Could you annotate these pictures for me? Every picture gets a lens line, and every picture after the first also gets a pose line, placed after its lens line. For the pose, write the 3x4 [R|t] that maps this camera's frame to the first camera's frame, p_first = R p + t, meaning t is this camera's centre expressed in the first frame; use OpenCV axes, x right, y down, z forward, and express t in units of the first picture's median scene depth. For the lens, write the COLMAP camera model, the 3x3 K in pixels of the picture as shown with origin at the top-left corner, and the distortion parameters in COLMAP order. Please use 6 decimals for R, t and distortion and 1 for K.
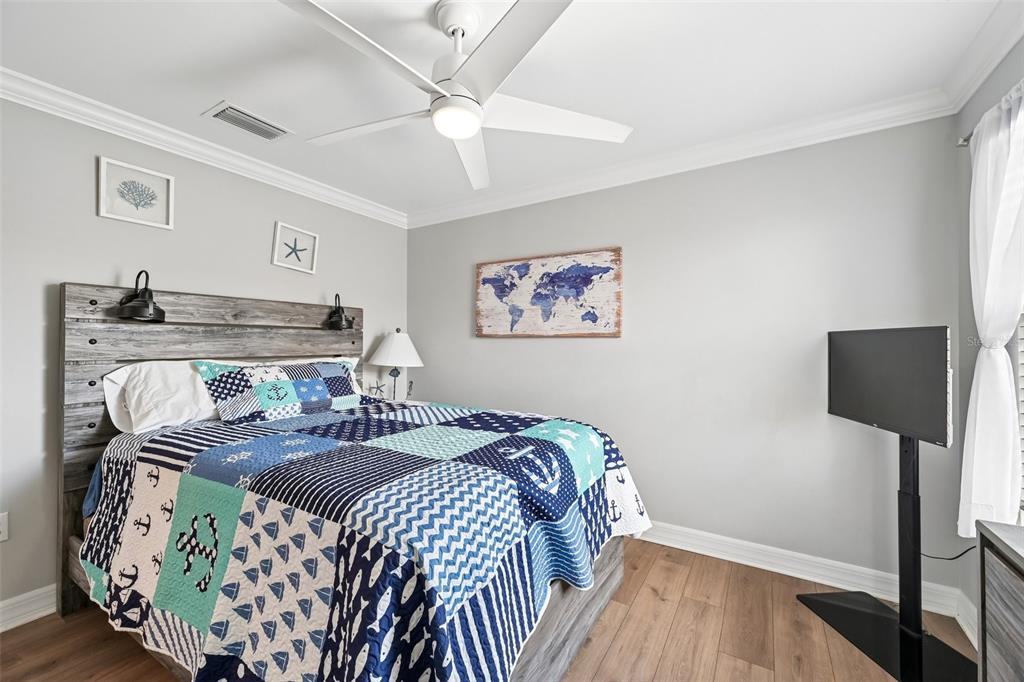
lens RADIAL K [[409.4, 0, 509.7], [0, 409.4, 342.1], [0, 0, 1]] dist [-0.001803, 0.000546]
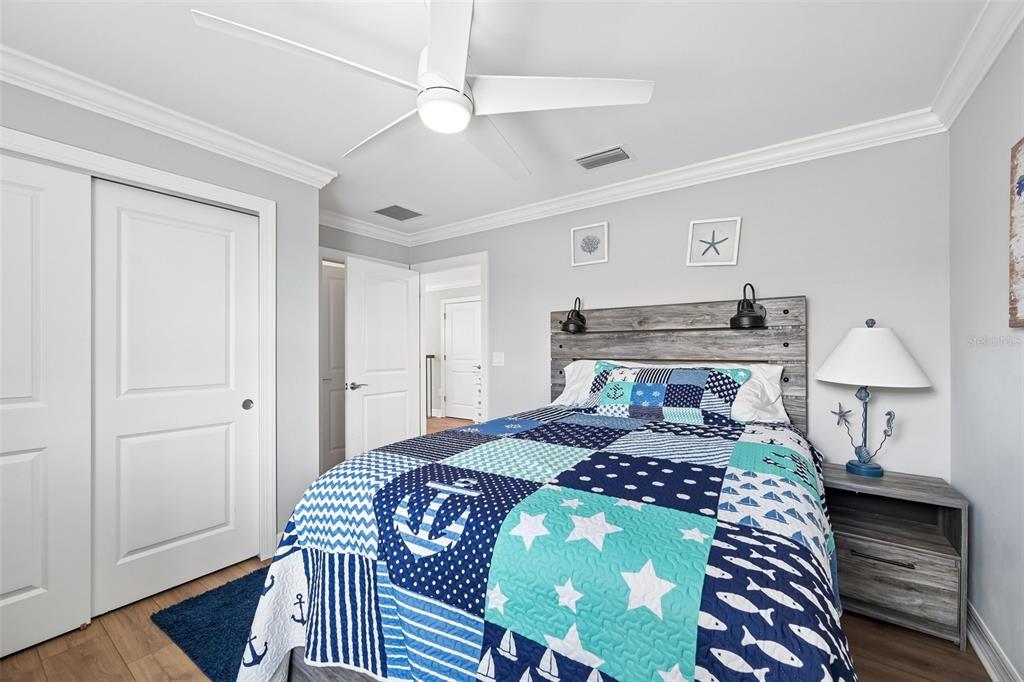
lens RADIAL K [[409.4, 0, 512.4], [0, 409.4, 349.1], [0, 0, 1]] dist [-0.001803, 0.000546]
pose [[-0.057885, 0.002334, -0.998321, 0.483971], [0.010469, 0.999944, 0.001731, 0.003632], [0.998268, -0.010351, -0.057906, 0.711057]]
